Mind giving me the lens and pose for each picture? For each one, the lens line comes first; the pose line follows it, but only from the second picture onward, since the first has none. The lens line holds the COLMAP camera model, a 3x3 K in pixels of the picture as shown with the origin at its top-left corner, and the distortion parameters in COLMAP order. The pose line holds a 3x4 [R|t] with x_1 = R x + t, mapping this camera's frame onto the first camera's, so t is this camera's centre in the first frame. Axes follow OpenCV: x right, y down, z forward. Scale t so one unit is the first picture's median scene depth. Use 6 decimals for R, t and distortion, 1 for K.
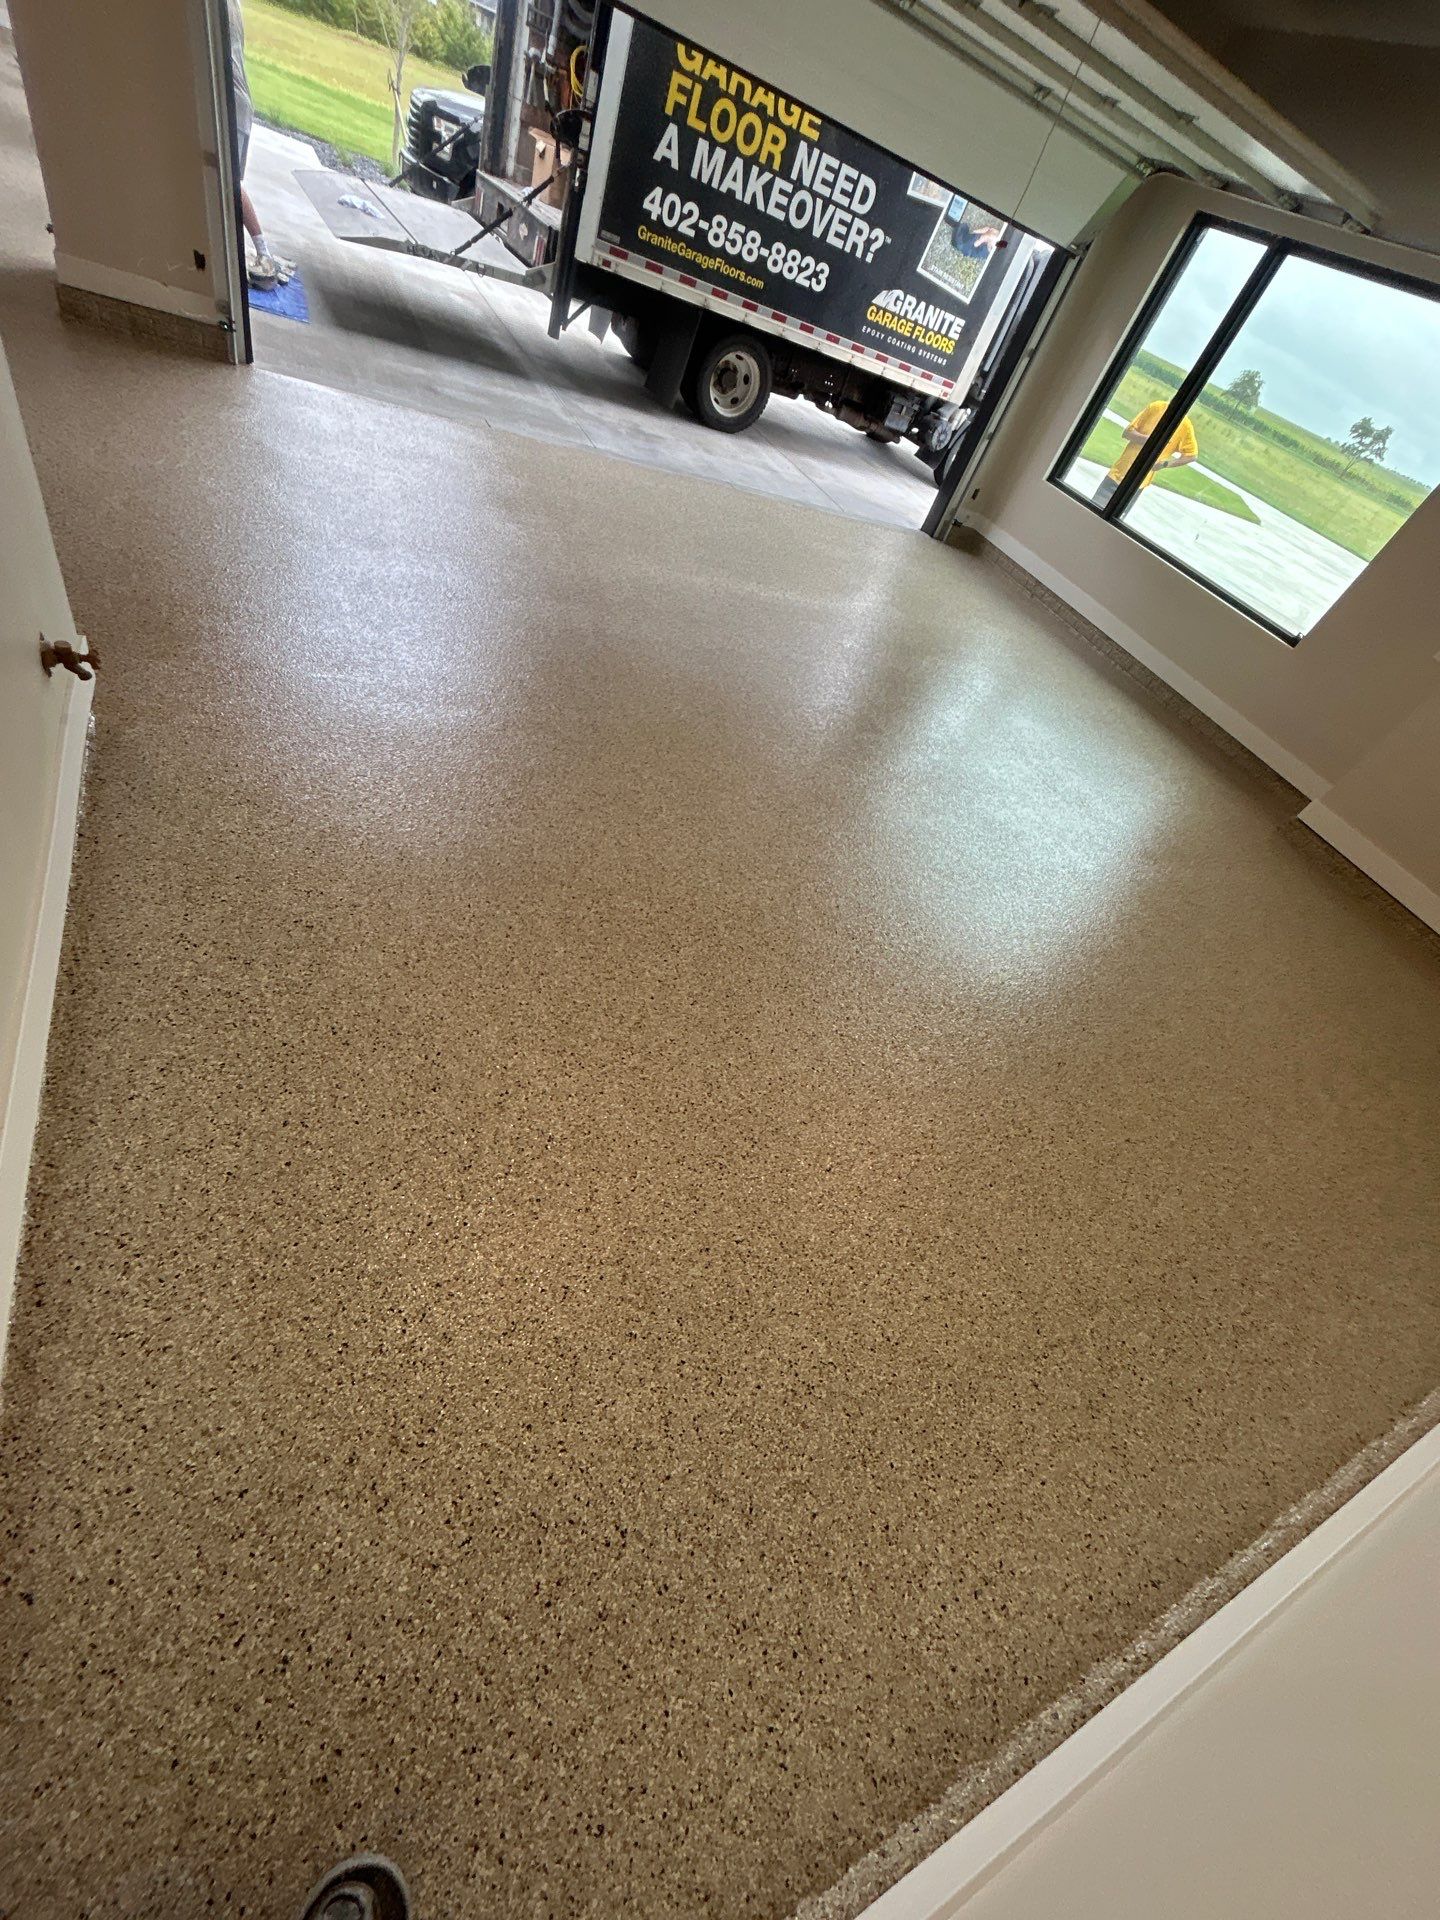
lens RADIAL K [[791.1, 0, 721.8], [0, 791.1, 965.6], [0, 0, 1]] dist [0.007251, -0.001652]
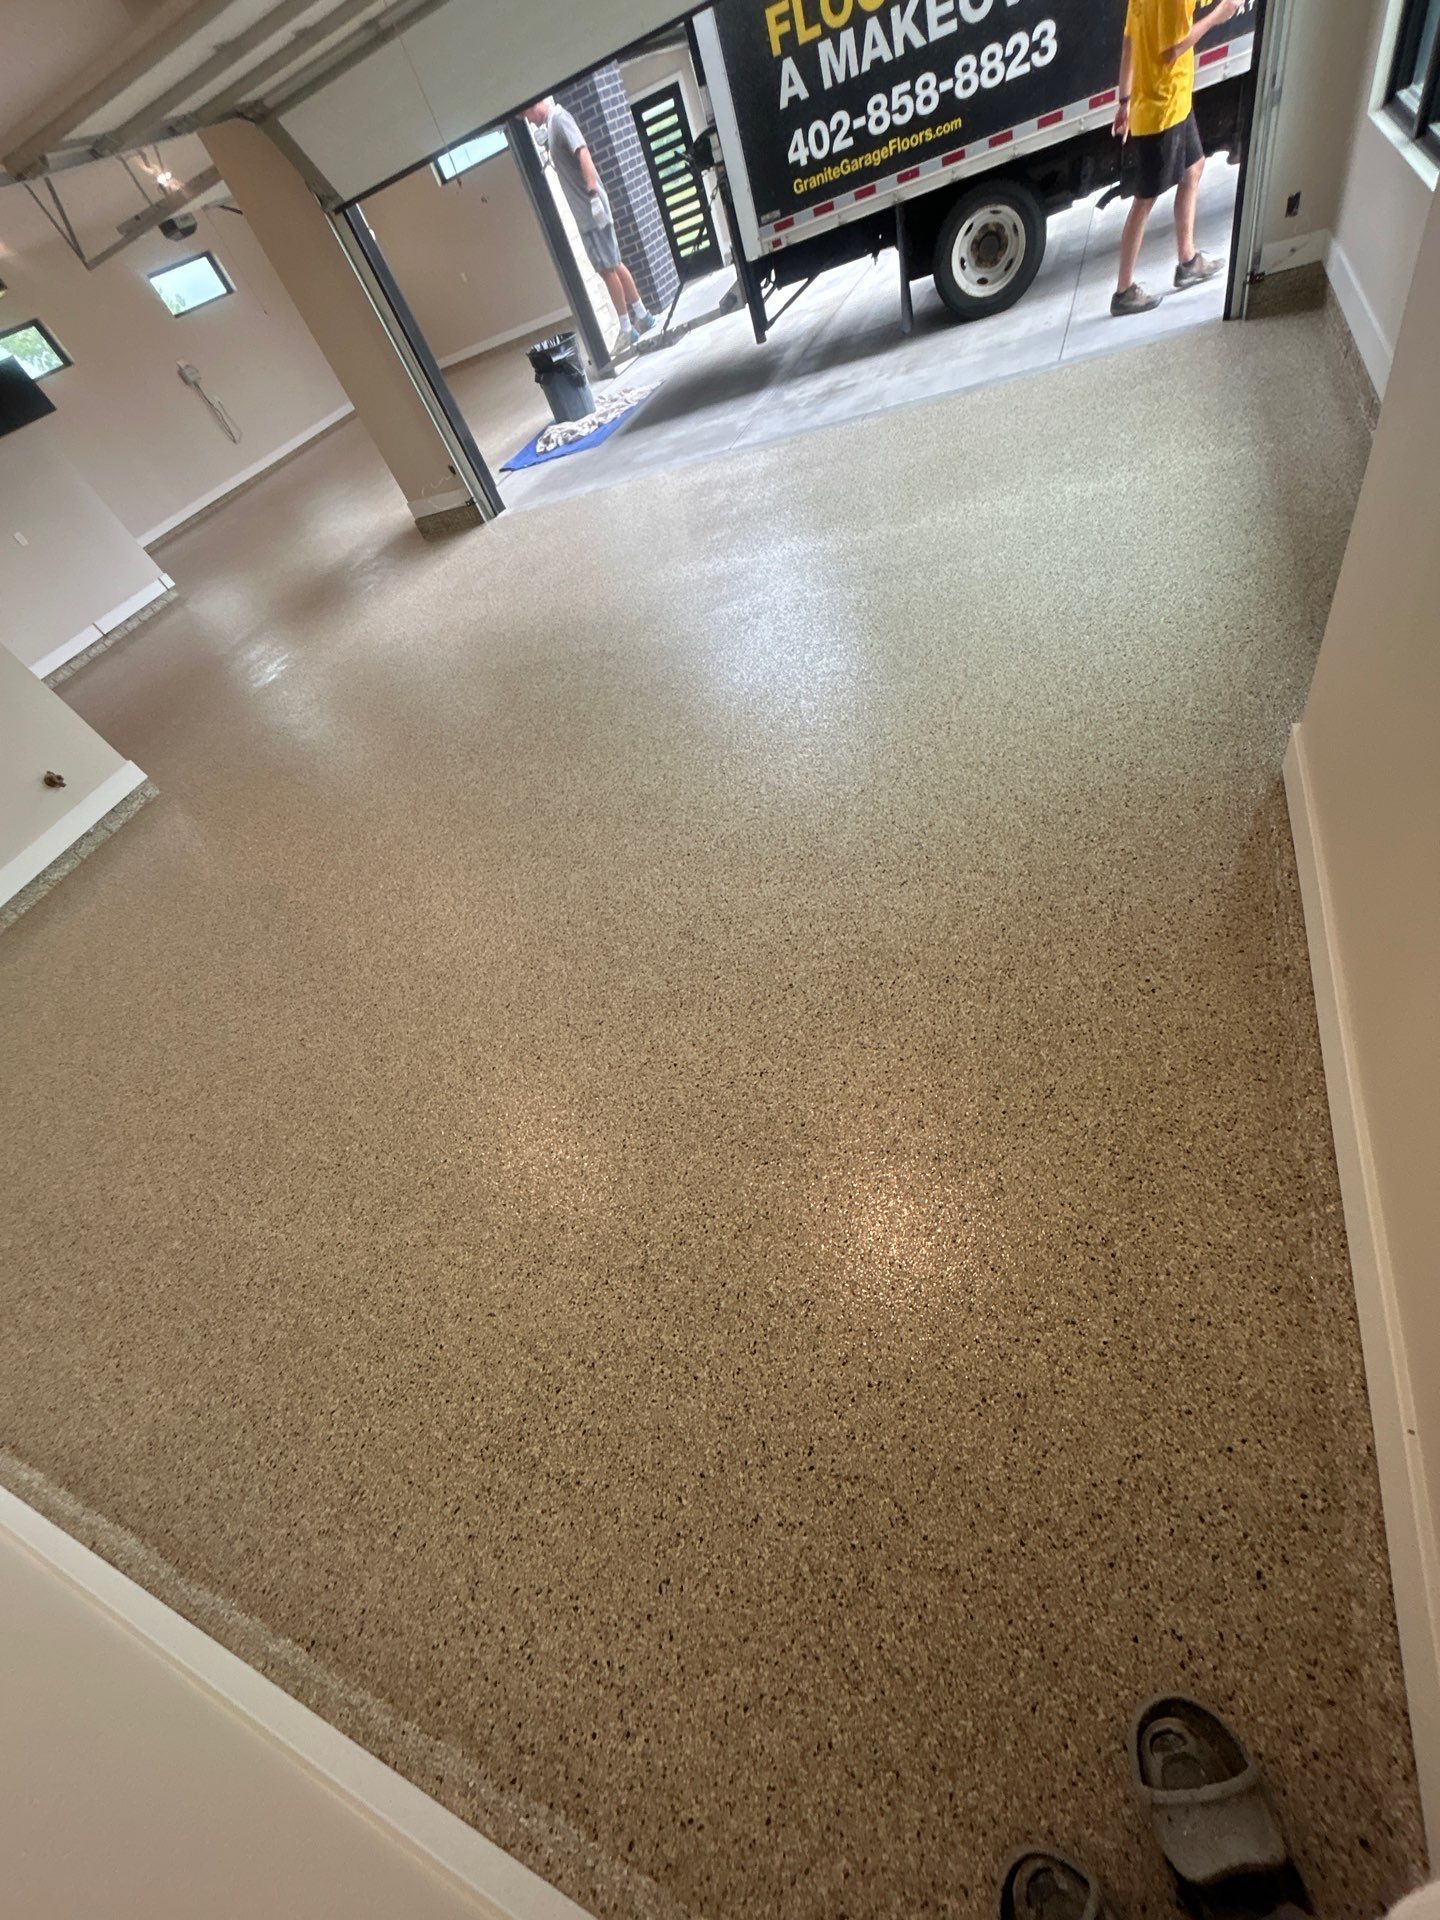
lens RADIAL K [[791.1, 0, 720.1], [0, 791.1, 956.8], [0, 0, 1]] dist [0.007251, -0.001652]
pose [[0.547599, 0.127287, -0.827002, 0.769613], [-0.099078, 0.991272, 0.086966, -0.080477], [0.830854, 0.034316, 0.555431, 0.431112]]
